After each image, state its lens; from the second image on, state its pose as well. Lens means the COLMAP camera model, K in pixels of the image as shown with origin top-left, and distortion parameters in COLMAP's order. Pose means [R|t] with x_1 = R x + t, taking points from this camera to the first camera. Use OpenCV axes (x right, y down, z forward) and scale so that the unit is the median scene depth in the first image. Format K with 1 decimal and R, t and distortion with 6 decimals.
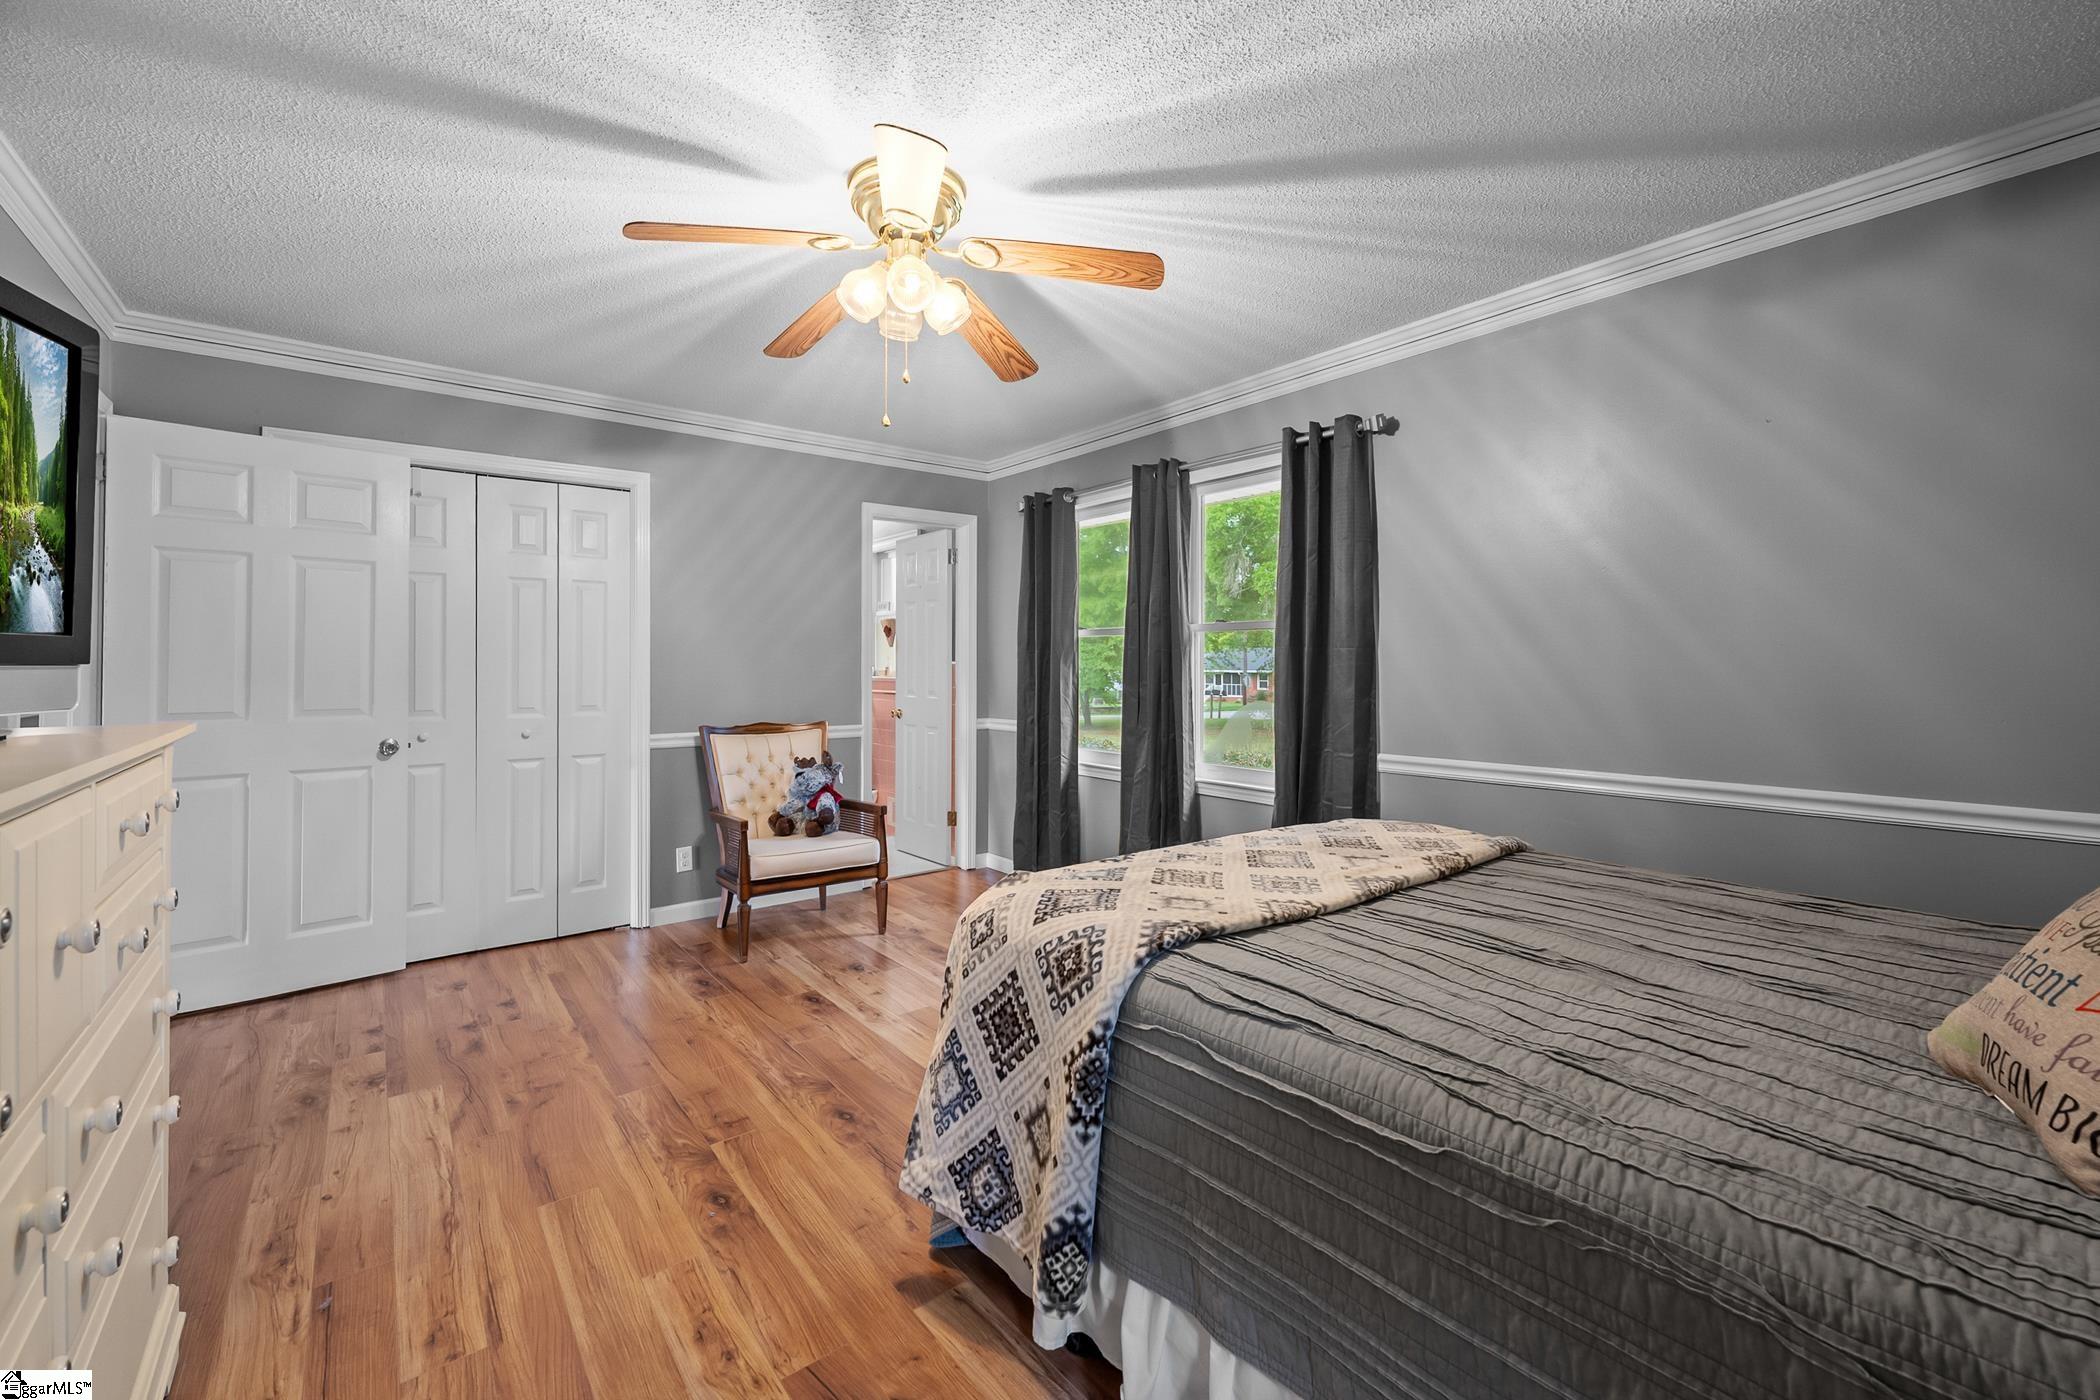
lens RADIAL K [[851.7, 0, 1050.4], [0, 851.7, 662.0], [0, 0, 1]] dist [-0.003576, -0.000569]
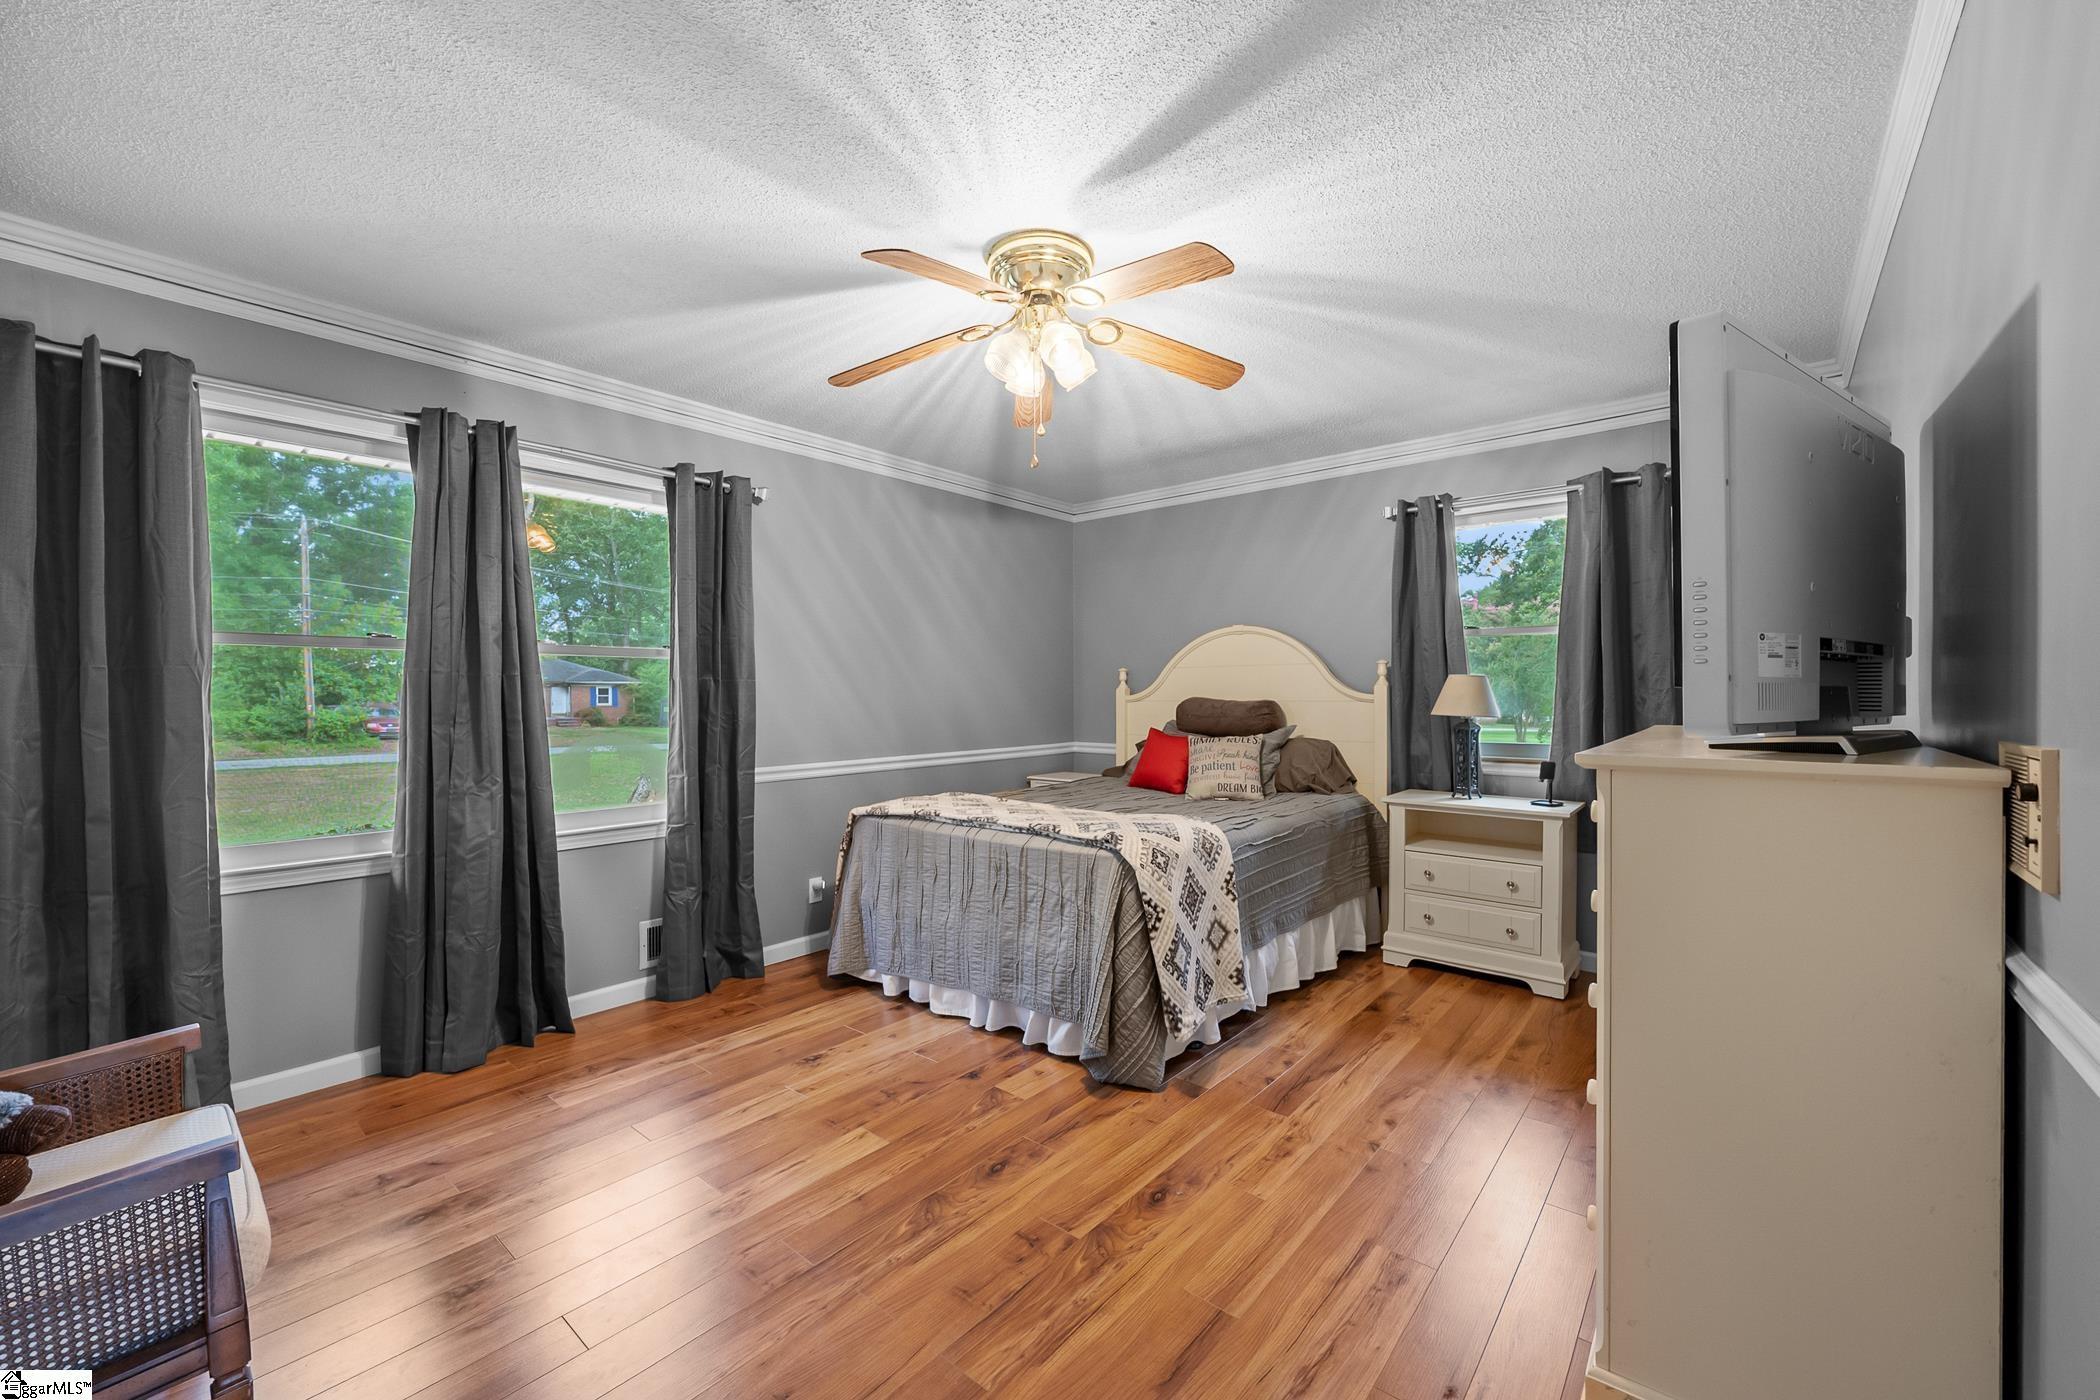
lens RADIAL K [[835.3, 0, 1050.0], [0, 835.3, 700.0], [0, 0, 1]] dist [-0.000915, -0.000504]
pose [[-0.197253, -0.003806, 0.980345, -1.179063], [-0.002487, 0.999991, 0.003382, 0.009649], [-0.980349, -0.001771, -0.197261, 1.145035]]
